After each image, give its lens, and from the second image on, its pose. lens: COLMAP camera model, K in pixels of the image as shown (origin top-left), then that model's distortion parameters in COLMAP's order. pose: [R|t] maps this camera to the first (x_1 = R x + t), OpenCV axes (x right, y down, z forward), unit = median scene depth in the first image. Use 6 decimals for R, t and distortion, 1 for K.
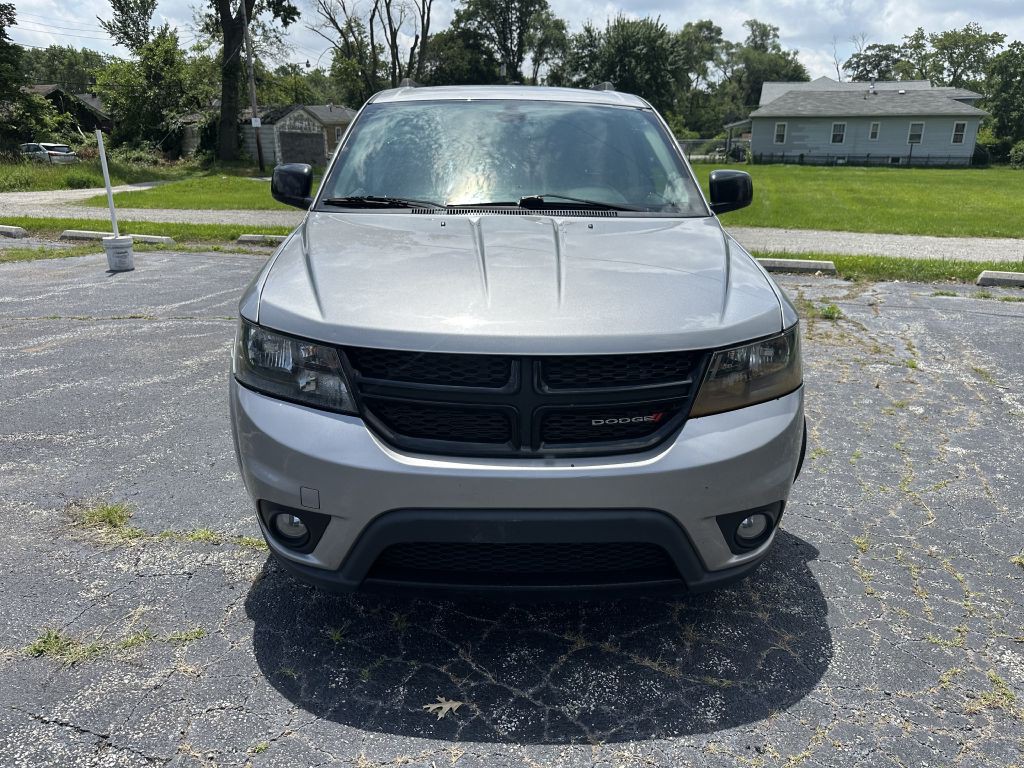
lens RADIAL K [[721.0, 0, 506.2], [0, 721.0, 387.3], [0, 0, 1]] dist [0.009214, -0.007101]
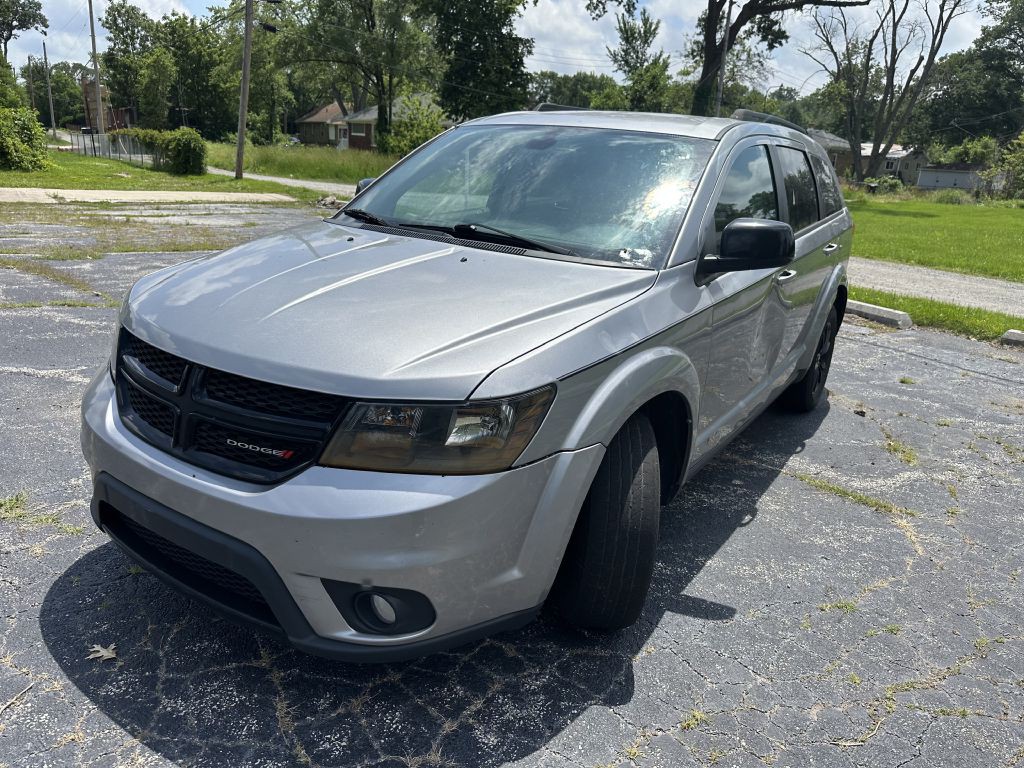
lens RADIAL K [[726.1, 0, 509.4], [0, 726.1, 388.5], [0, 0, 1]] dist [0.002343, -0.010499]
pose [[0.825593, 0.214820, -0.521774, 0.648543], [-0.229341, 0.972621, 0.037558, -0.102177], [0.515557, 0.088657, 0.852256, 0.222384]]
